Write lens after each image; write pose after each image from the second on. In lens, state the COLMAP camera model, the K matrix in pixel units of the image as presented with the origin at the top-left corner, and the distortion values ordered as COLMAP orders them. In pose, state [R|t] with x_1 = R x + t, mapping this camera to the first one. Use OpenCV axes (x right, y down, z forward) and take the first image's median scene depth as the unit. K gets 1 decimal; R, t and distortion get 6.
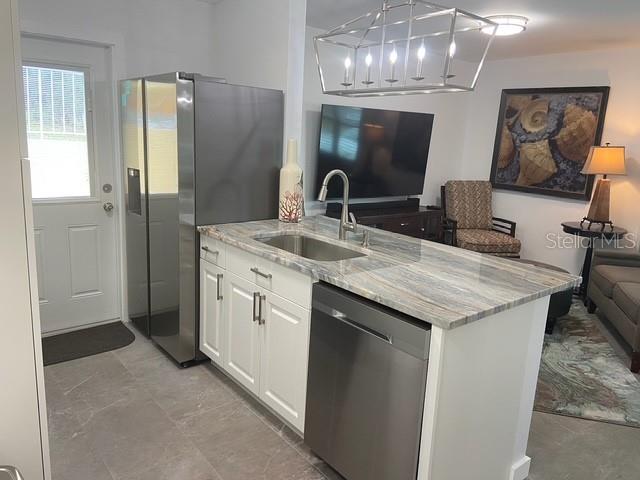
lens RADIAL K [[478.9, 0, 313.7], [0, 478.9, 234.9], [0, 0, 1]] dist [0.118679, -0.150852]
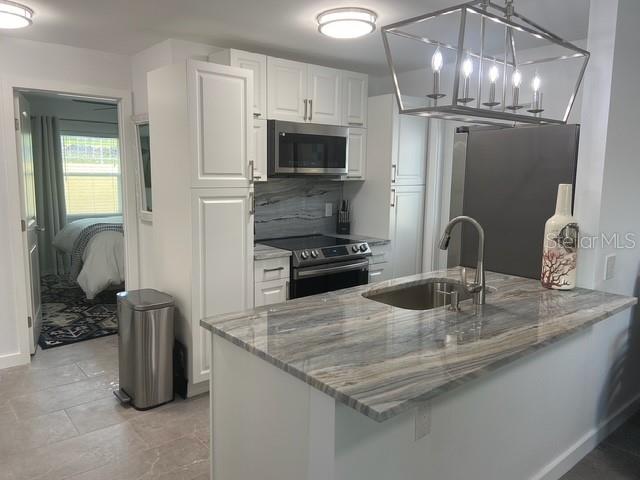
lens RADIAL K [[478.9, 0, 310.6], [0, 478.9, 232.9], [0, 0, 1]] dist [0.118679, -0.150852]
pose [[0.007636, 0.084867, -0.996363, 0.505608], [-0.210562, 0.974189, 0.081364, -0.066702], [0.977551, 0.209175, 0.025309, 0.401804]]
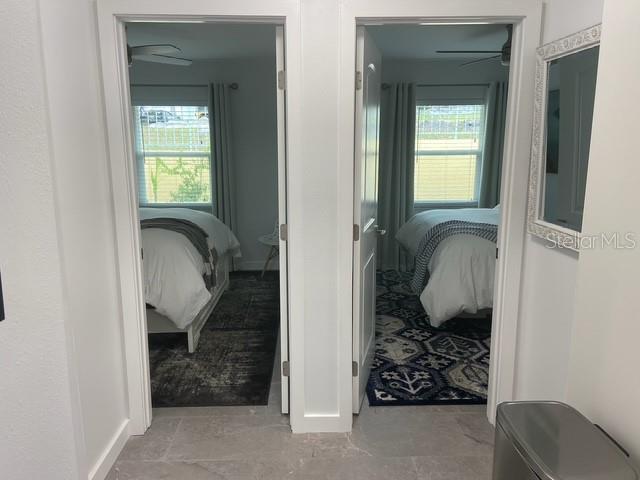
lens RADIAL K [[478.9, 0, 315.9], [0, 478.9, 228.7], [0, 0, 1]] dist [0.118679, -0.150852]
pose [[-0.609984, 0.095115, -0.786684, 0.140874], [-0.181352, 0.949665, 0.255438, -0.046252], [0.771382, 0.298480, -0.562031, 0.220392]]
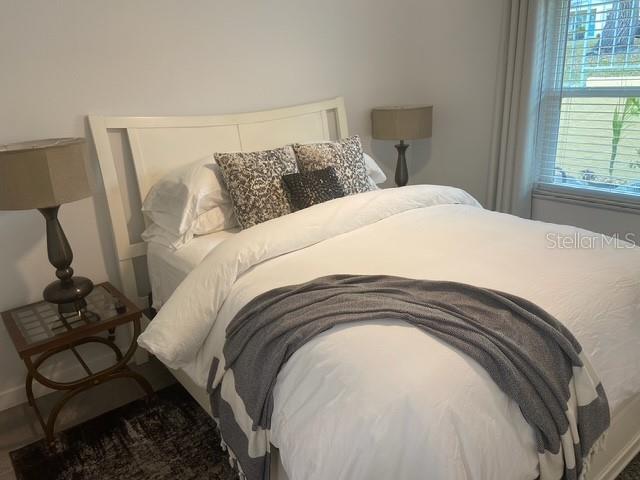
lens RADIAL K [[478.9, 0, 315.8], [0, 478.9, 234.8], [0, 0, 1]] dist [0.118679, -0.150852]
pose [[-0.999612, -0.000511, 0.027859, -0.284011], [0.013162, 0.872584, 0.488287, 0.010939], [-0.024559, 0.488464, -0.872239, -0.203190]]
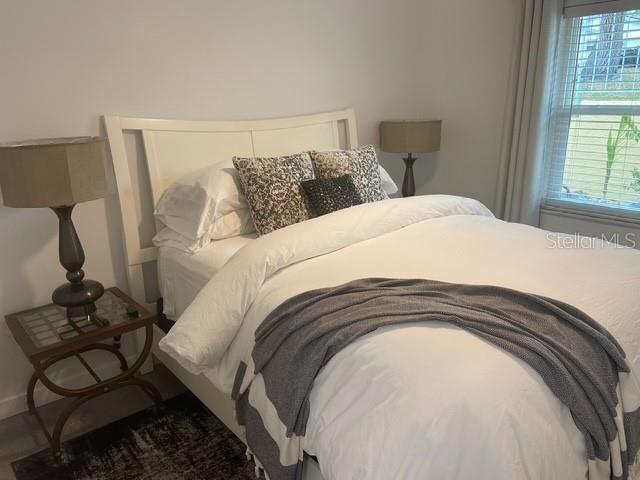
lens RADIAL K [[478.9, 0, 315.9], [0, 478.9, 238.7], [0, 0, 1]] dist [0.118679, -0.150852]
pose [[-0.999733, -0.021901, -0.007369, -0.244650], [-0.022829, 0.886802, 0.461585, 0.026067], [-0.003574, 0.461630, -0.887065, -0.203261]]
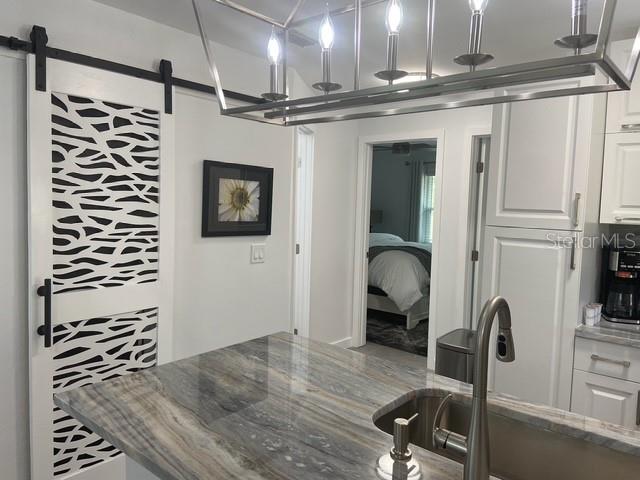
lens RADIAL K [[478.9, 0, 312.1], [0, 478.9, 233.5], [0, 0, 1]] dist [0.118679, -0.150852]
pose [[-0.980846, -0.059155, -0.185587, 0.157913], [-0.106891, 0.959958, 0.258948, -0.155190], [0.162837, 0.273826, -0.947894, 0.756881]]
